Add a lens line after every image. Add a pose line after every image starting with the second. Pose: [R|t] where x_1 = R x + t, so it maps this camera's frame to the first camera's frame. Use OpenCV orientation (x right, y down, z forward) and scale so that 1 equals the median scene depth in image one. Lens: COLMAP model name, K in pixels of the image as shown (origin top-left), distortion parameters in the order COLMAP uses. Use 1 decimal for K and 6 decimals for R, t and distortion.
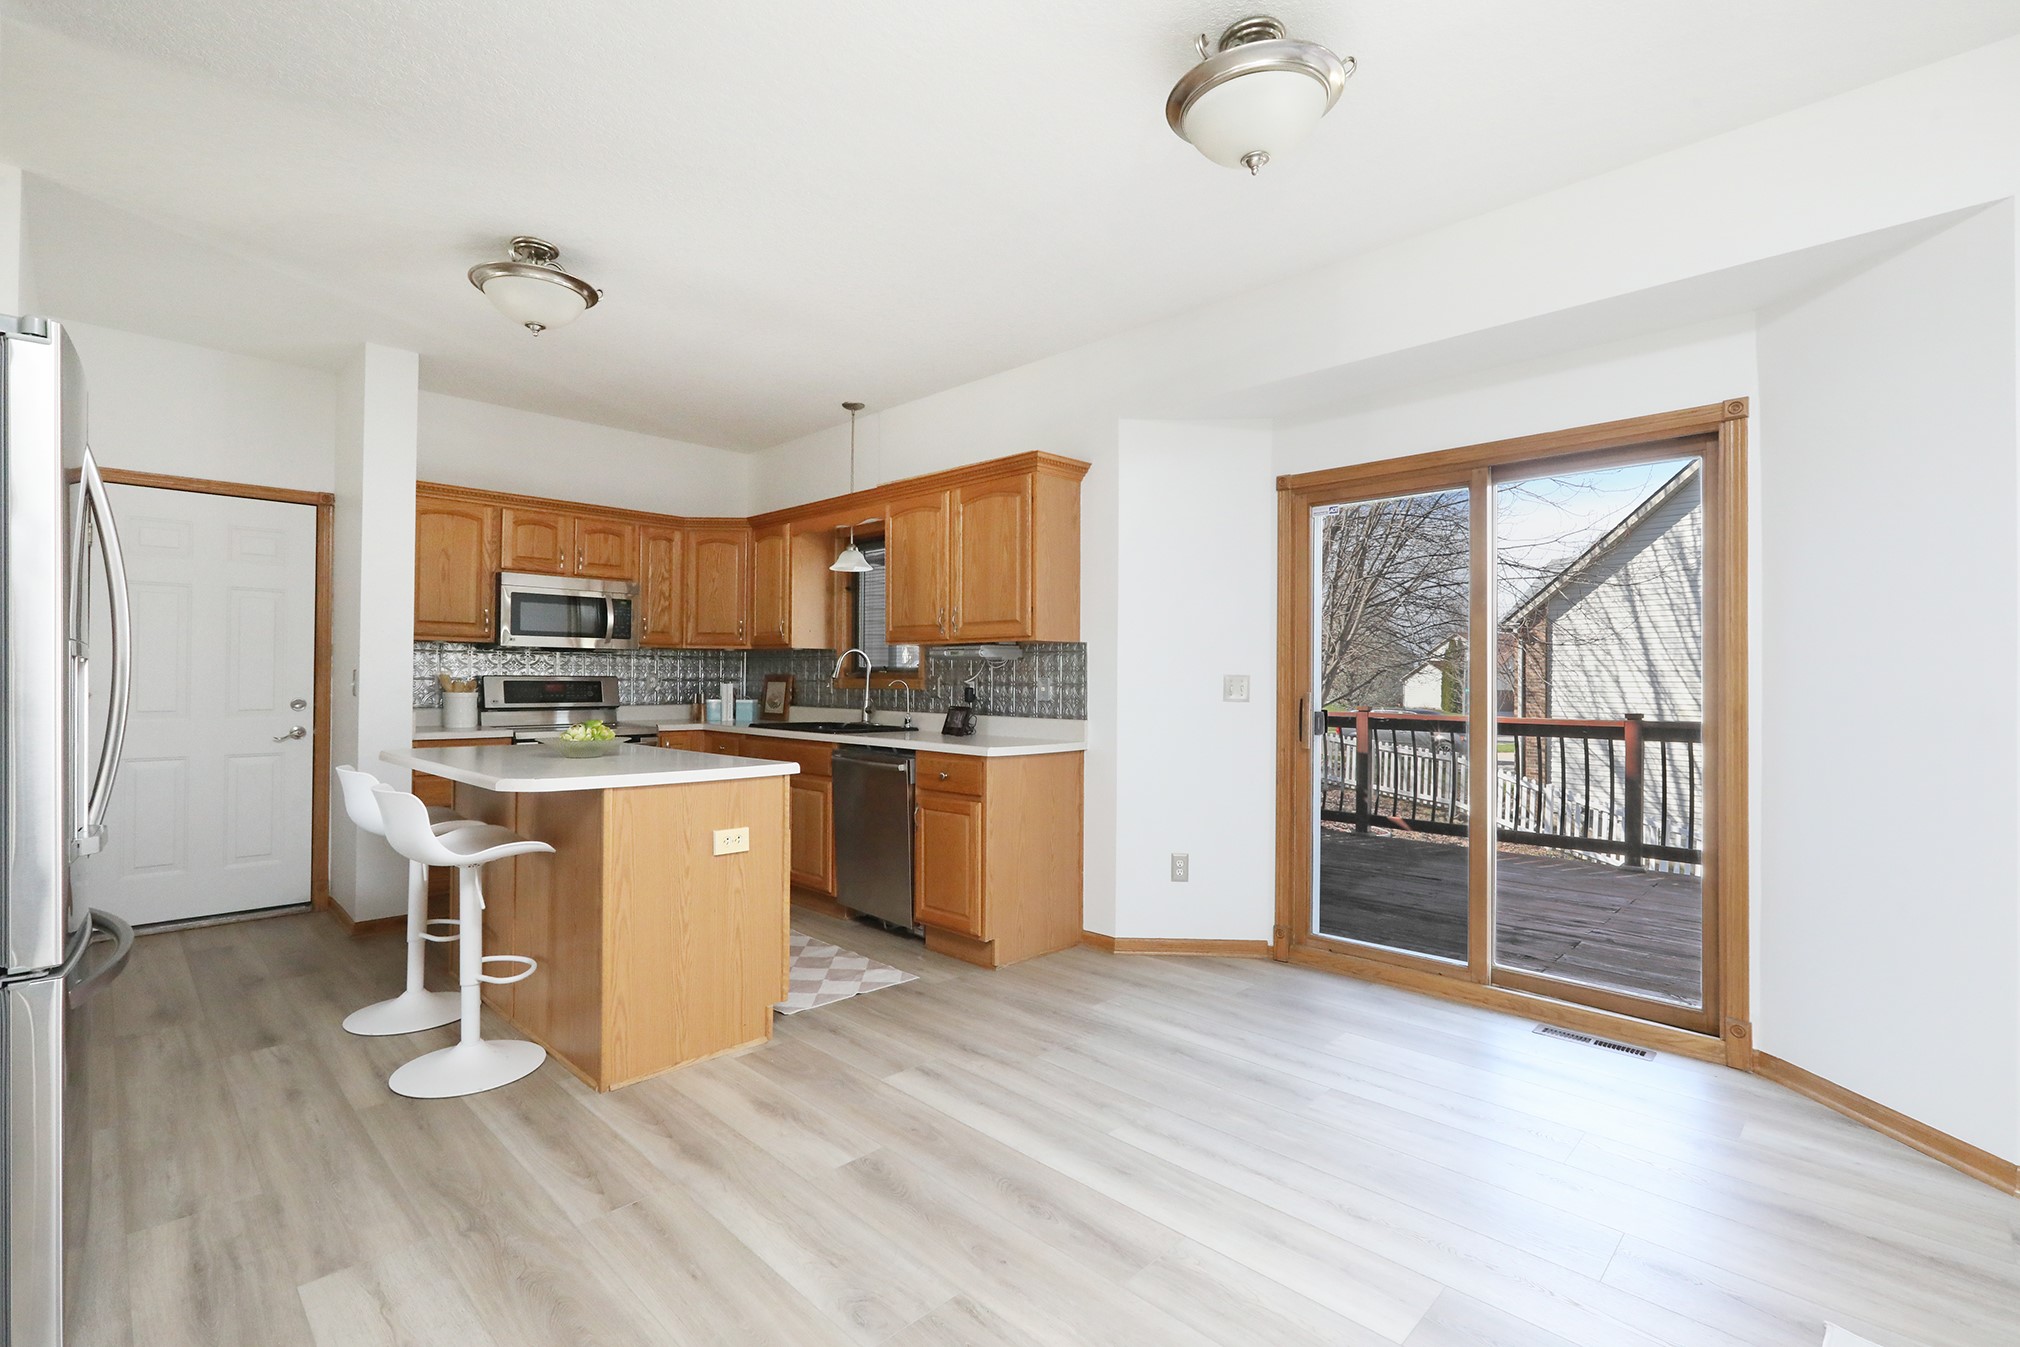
lens RADIAL K [[913.7, 0, 1005.9], [0, 913.7, 670.1], [0, 0, 1]] dist [-0.004571, -0.000362]
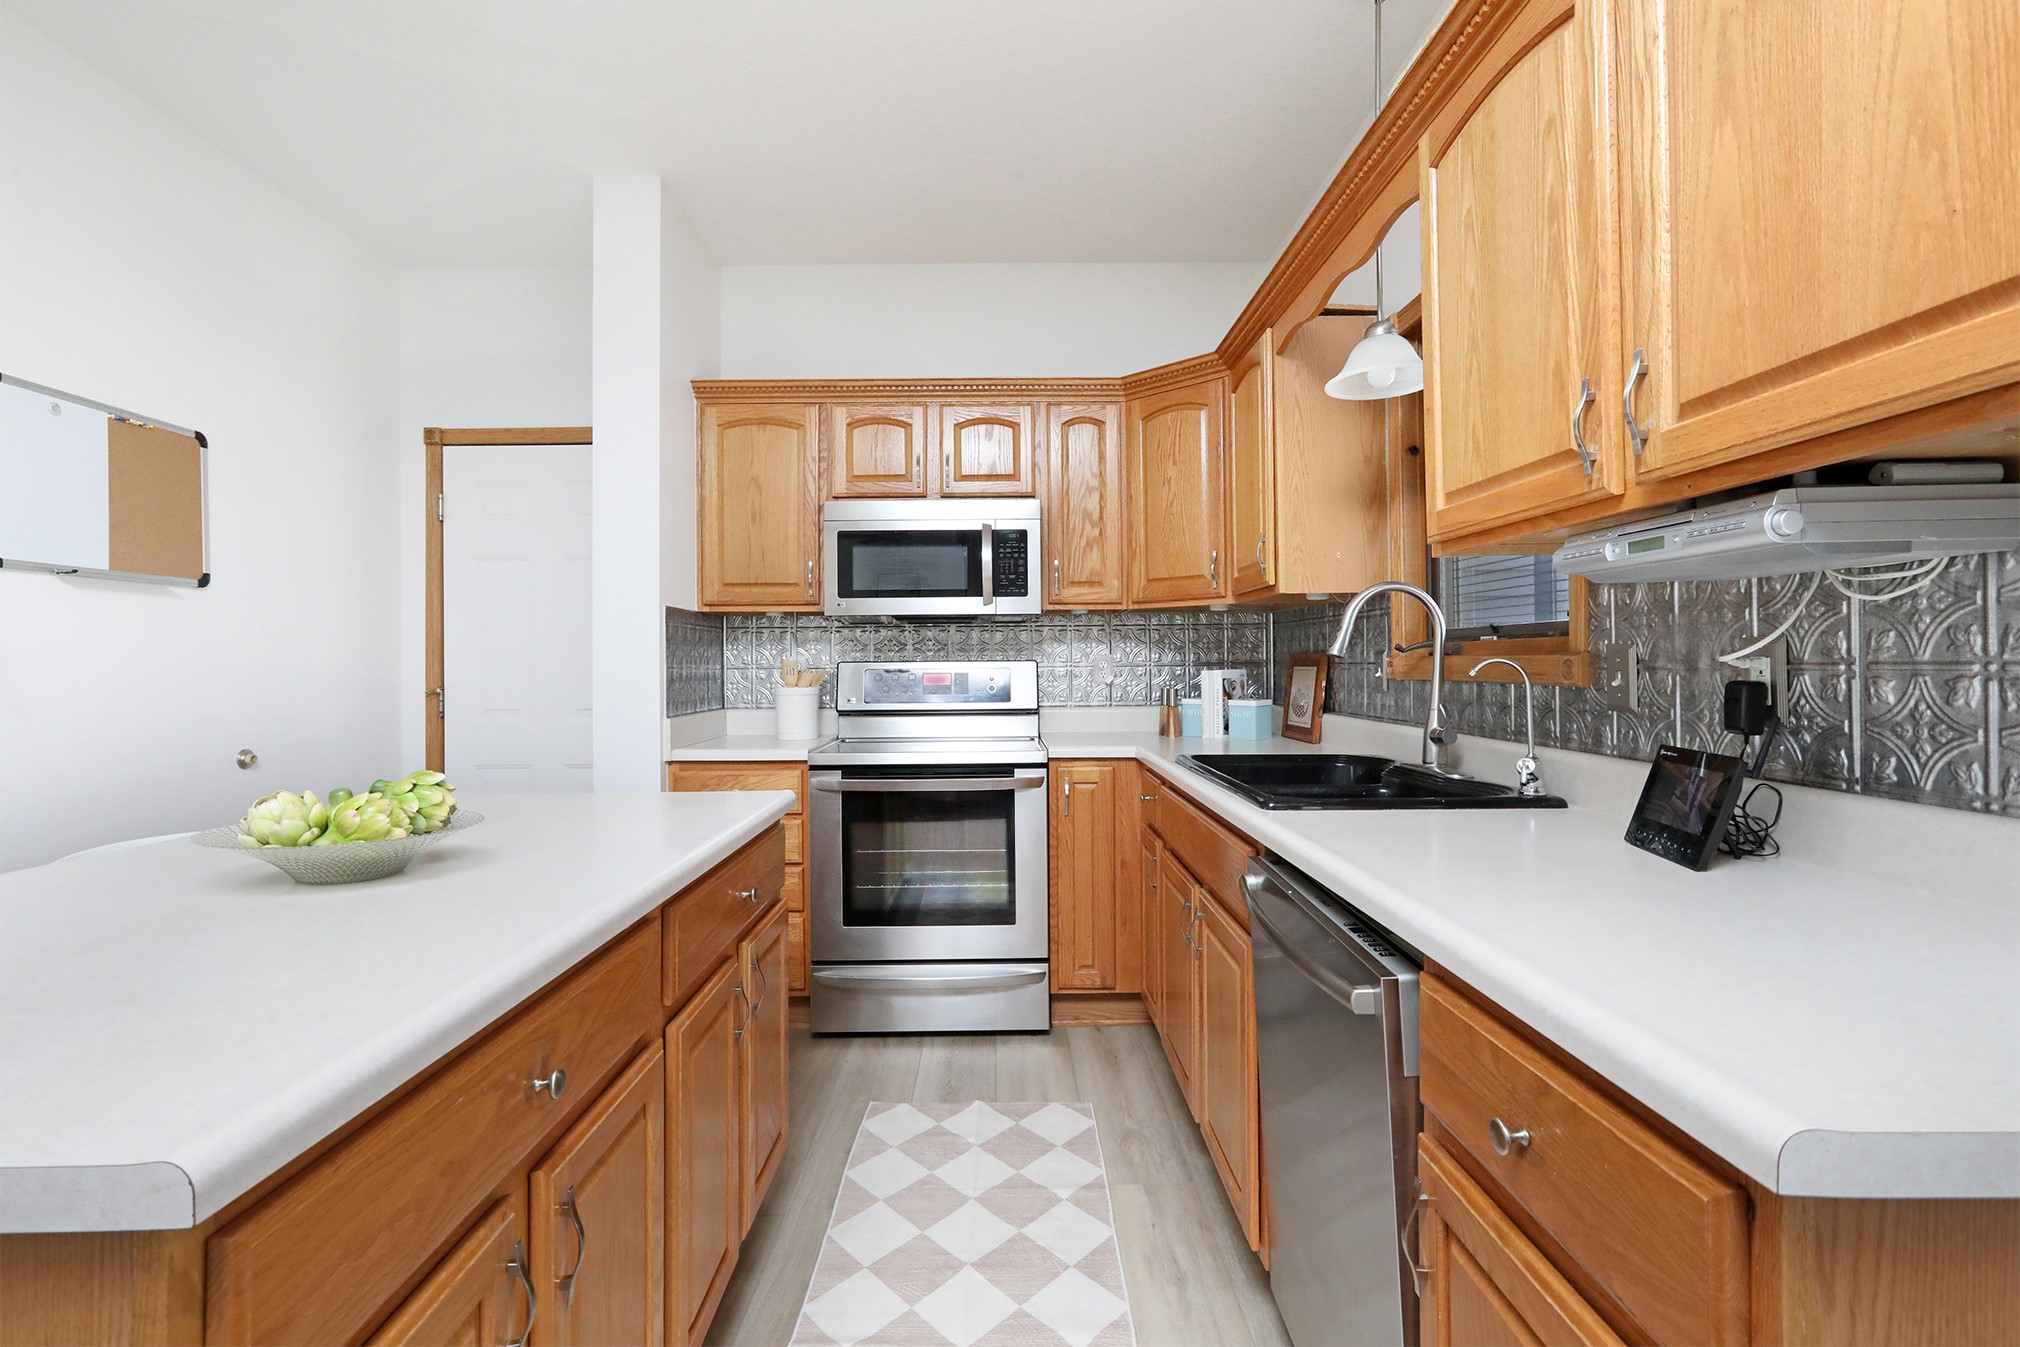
lens RADIAL K [[923.4, 0, 1002.5], [0, 923.4, 663.8], [0, 0, 1]] dist [-0.008682, 0.000653]
pose [[0.706959, -0.013221, -0.707131, -0.003008], [0.020912, 0.999779, 0.002214, 0.008570], [0.706945, -0.016352, 0.707079, 0.625671]]
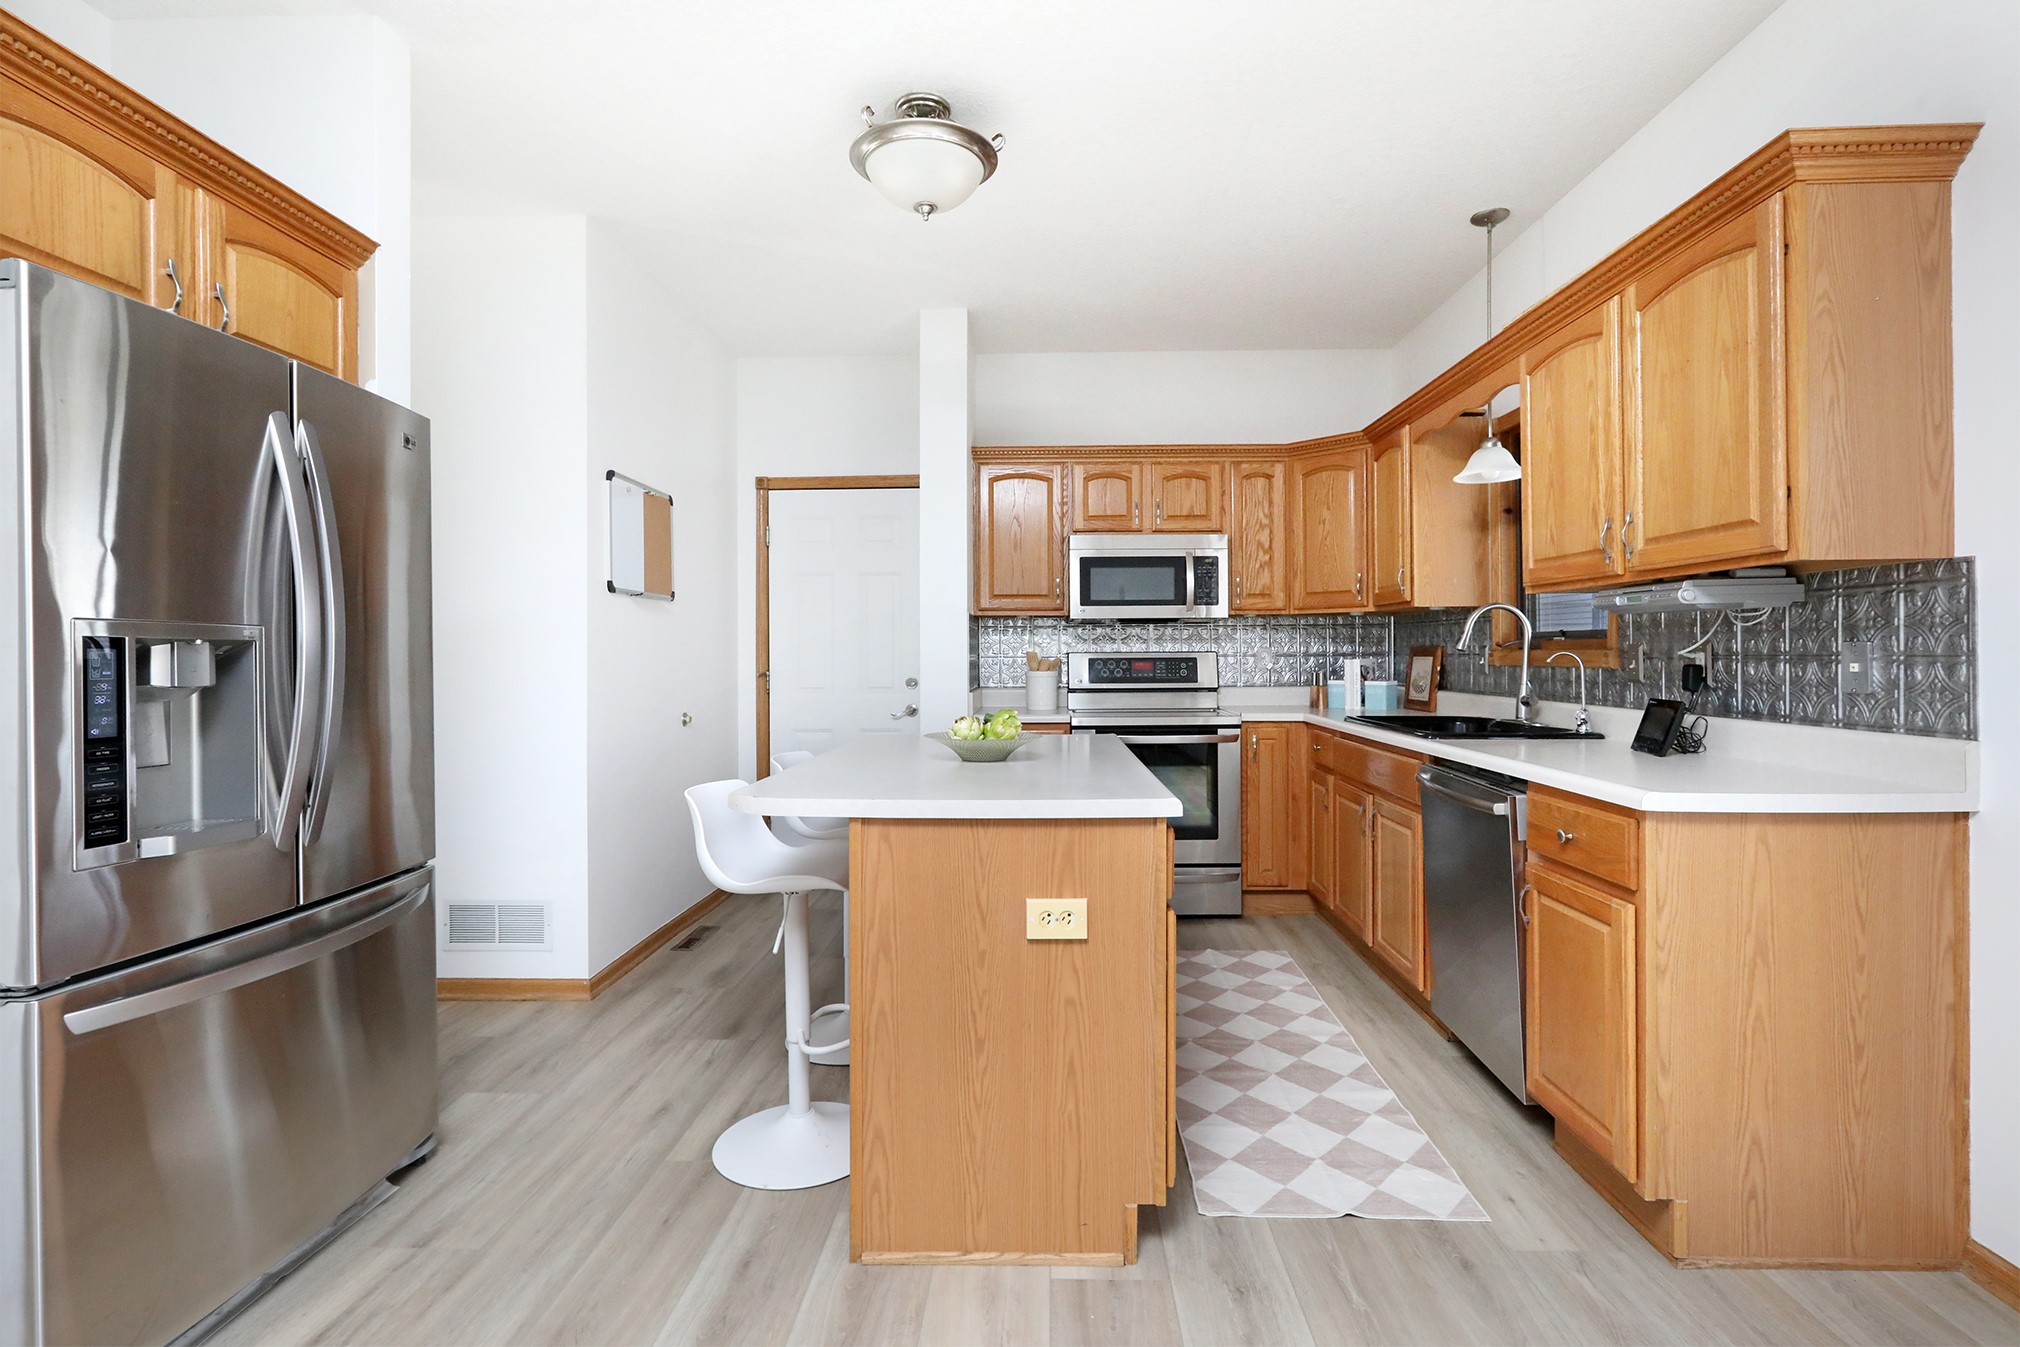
lens RADIAL K [[952.0, 0, 1025.0], [0, 952.0, 655.5], [0, 0, 1]] dist [-0.004573, 0.000061]
pose [[0.686508, -0.009688, -0.727057, 0.090516], [0.017873, 0.999834, 0.003553, 0.005054], [0.726902, -0.015434, 0.686567, 0.329629]]
